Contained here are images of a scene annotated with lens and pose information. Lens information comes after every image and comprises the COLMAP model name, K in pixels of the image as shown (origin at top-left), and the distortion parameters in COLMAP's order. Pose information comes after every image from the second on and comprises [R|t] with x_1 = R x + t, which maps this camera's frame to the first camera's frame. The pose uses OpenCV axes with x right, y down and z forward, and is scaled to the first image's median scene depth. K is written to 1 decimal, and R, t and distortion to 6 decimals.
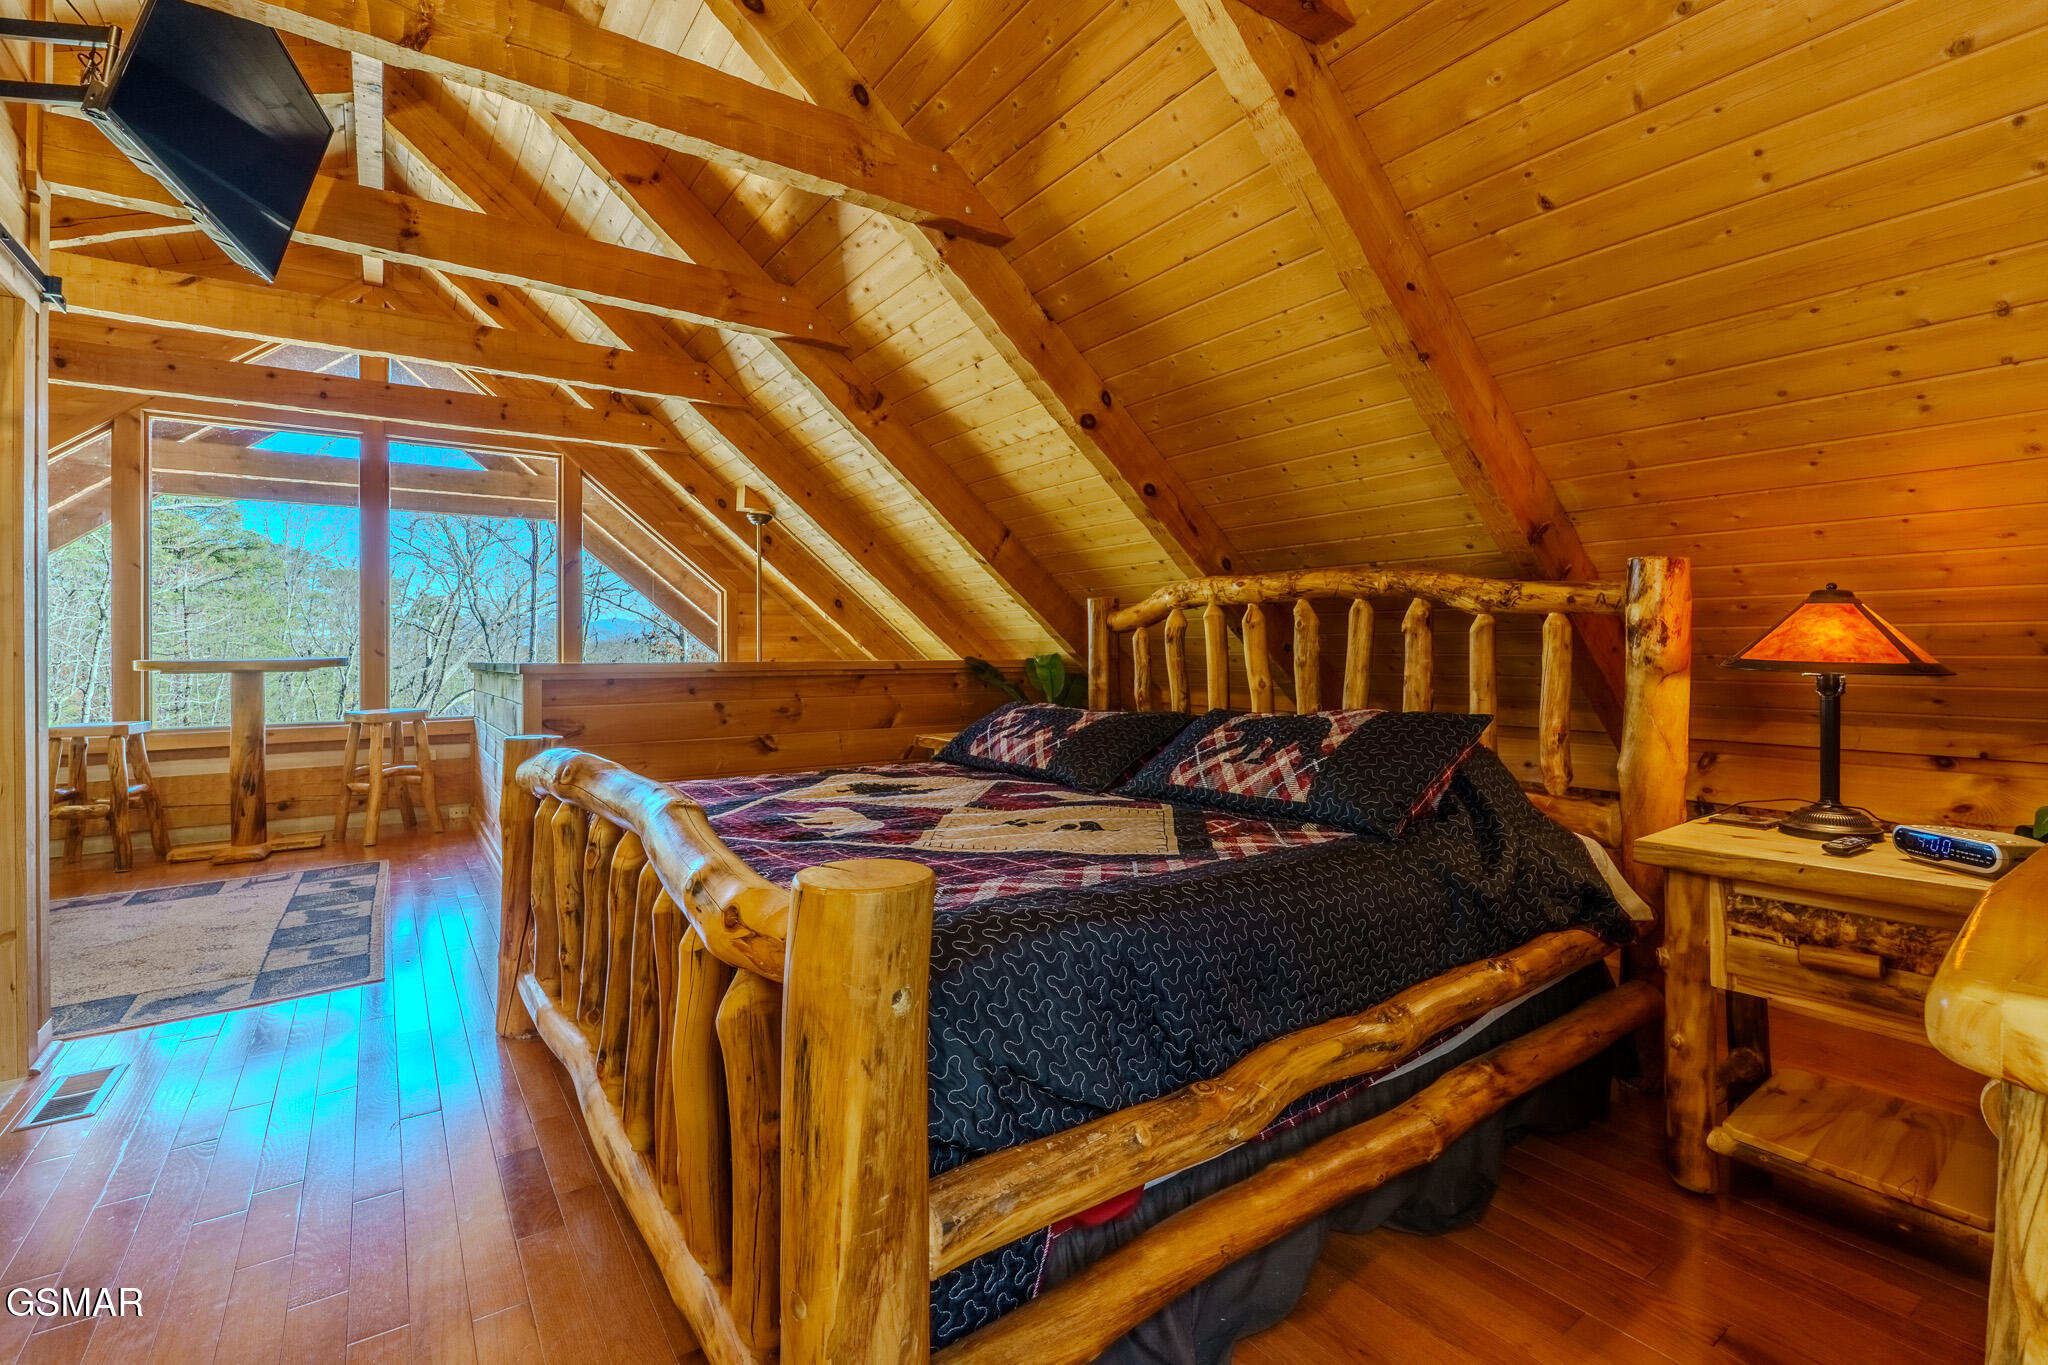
lens RADIAL K [[913.0, 0, 1030.2], [0, 913.0, 648.6], [0, 0, 1]] dist [-0.002328, -0.000313]
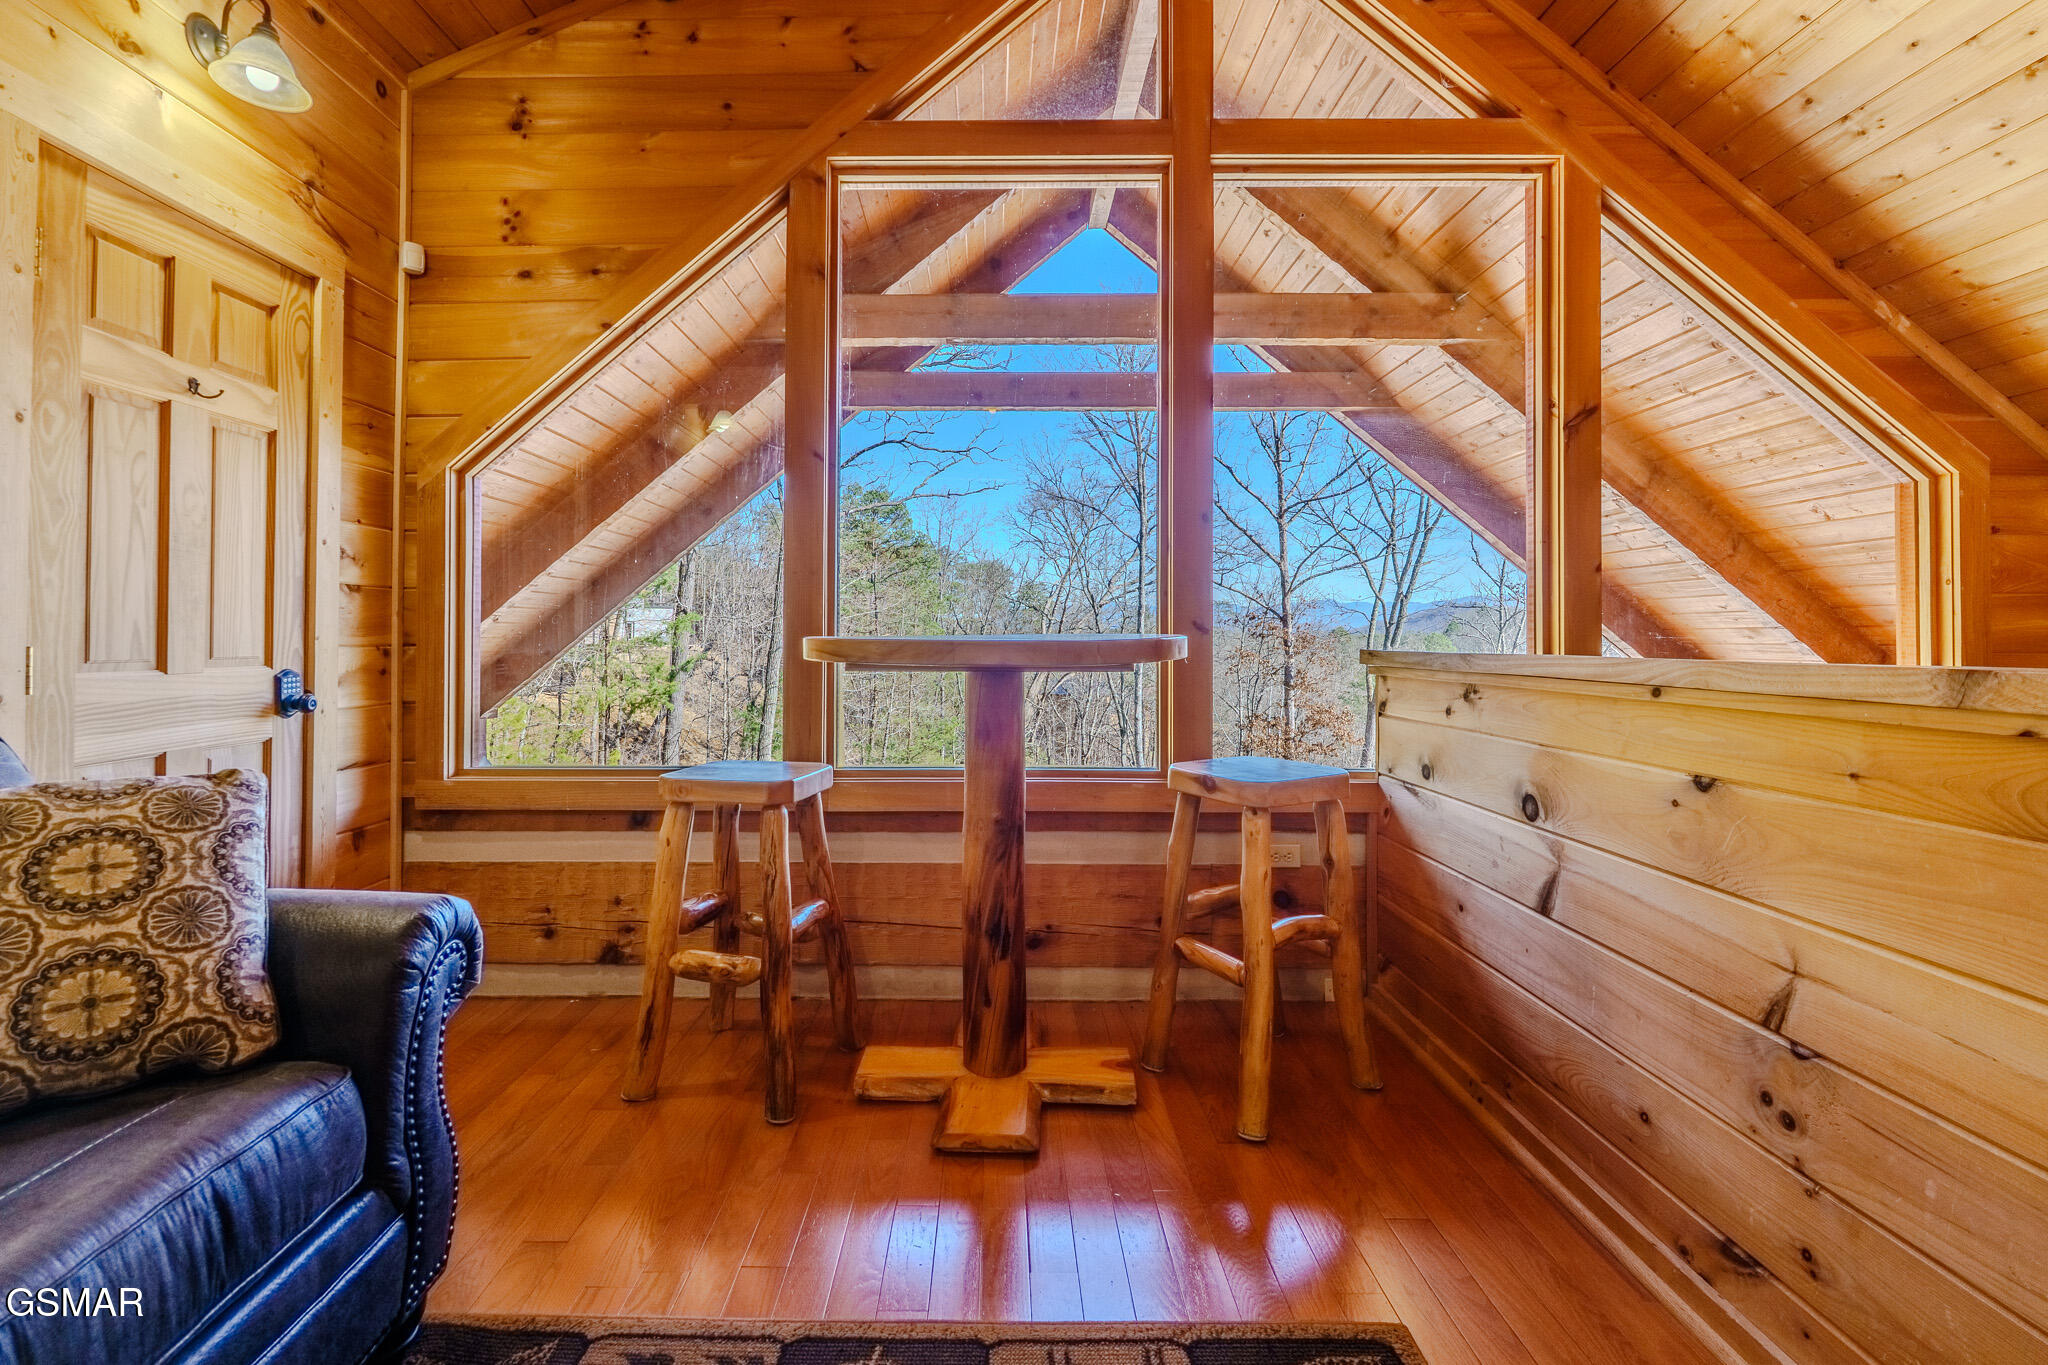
lens RADIAL K [[925.7, 0, 972.1], [0, 925.7, 619.0], [0, 0, 1]] dist [-0.003085, 0.000485]
pose [[0.798910, -0.002510, -0.601445, -0.563334], [-0.004370, 0.999941, -0.009977, 0.007167], [0.601435, 0.010599, 0.798852, 0.599888]]
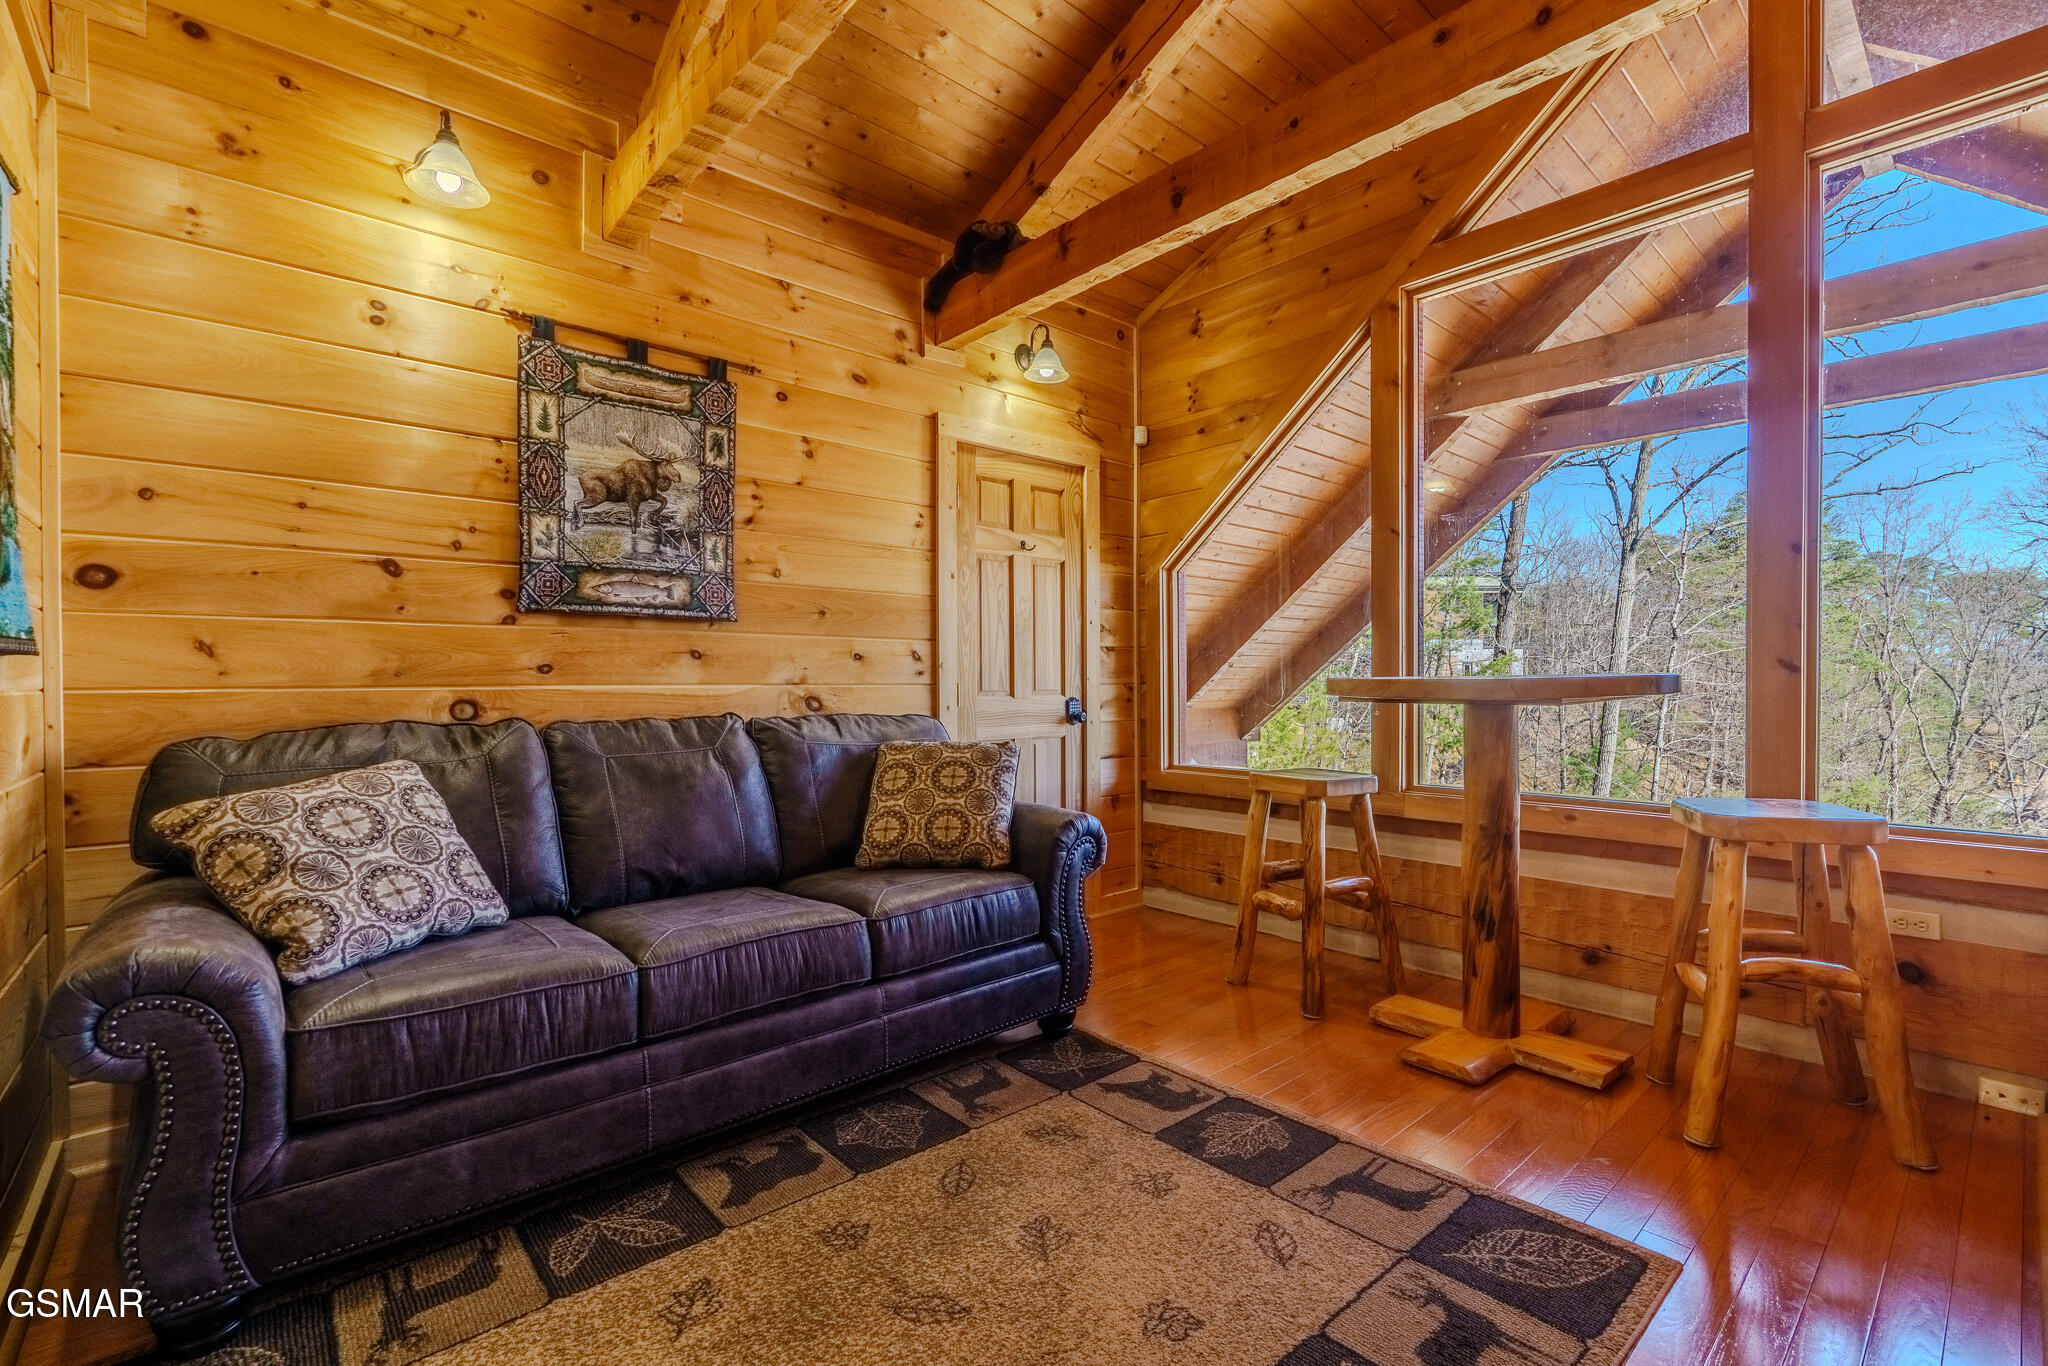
lens RADIAL K [[901.7, 0, 1034.7], [0, 901.7, 684.4], [0, 0, 1]] dist [-0.001398, 0.000664]
pose [[0.112194, 0.013507, -0.993595, -0.351445], [0.007208, 0.999870, 0.014406, 0.006503], [0.993660, -0.008779, 0.112082, 0.640174]]
